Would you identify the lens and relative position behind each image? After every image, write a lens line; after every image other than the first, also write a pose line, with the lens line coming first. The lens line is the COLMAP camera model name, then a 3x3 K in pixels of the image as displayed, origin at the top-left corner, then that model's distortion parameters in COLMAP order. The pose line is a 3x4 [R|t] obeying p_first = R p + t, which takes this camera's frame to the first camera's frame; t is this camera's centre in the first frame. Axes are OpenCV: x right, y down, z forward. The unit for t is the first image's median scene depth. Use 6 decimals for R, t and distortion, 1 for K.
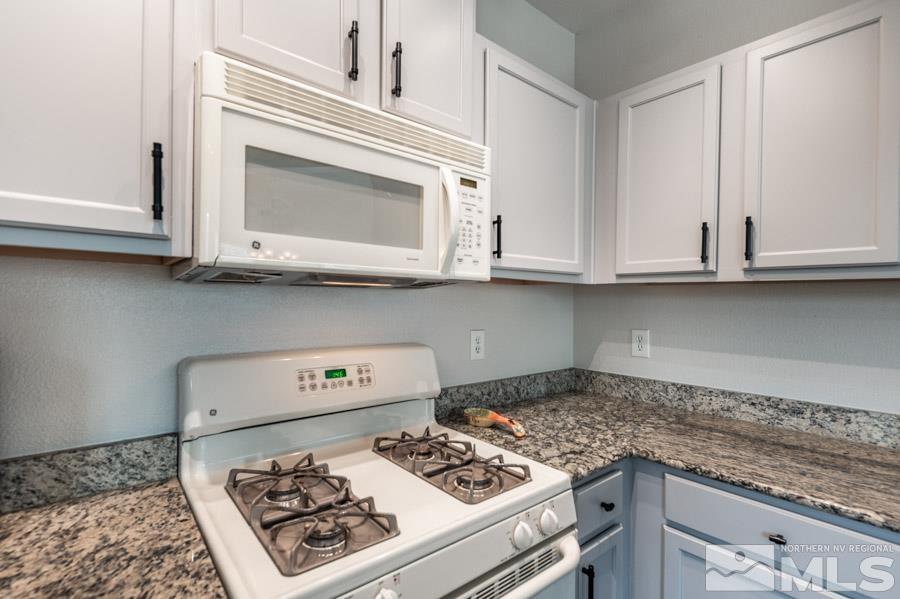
lens RADIAL K [[419.4, 0, 450.0], [0, 419.4, 299.5], [0, 0, 1]] dist [0.004015, 0.000152]
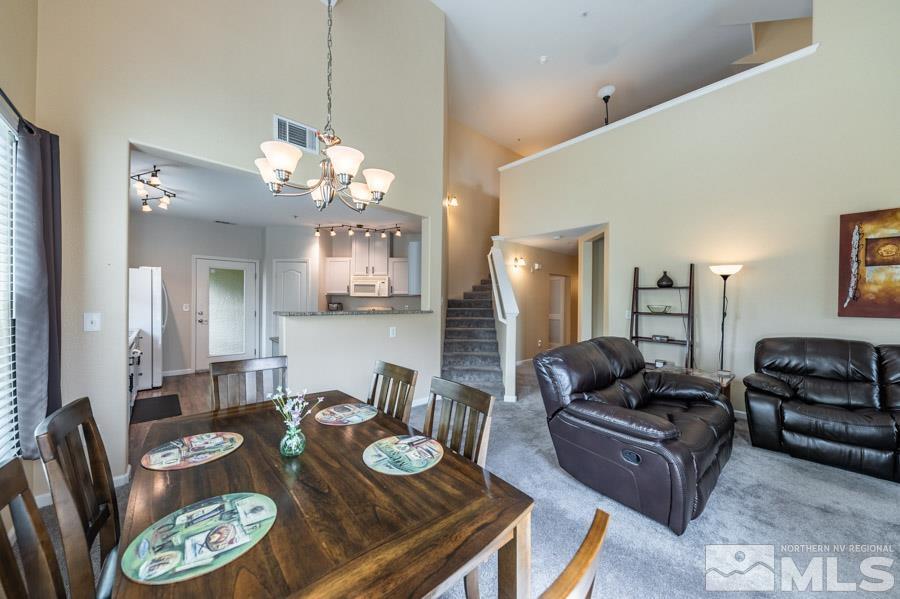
lens RADIAL K [[312.8, 0, 448.8], [0, 312.8, 303.5], [0, 0, 1]] dist [0.007447, -0.000057]
pose [[0.733333, 0.003461, -0.679861, 4.109169], [0.000090, 0.999987, 0.005188, 0.038039], [0.679870, -0.003865, 0.733323, -1.947613]]
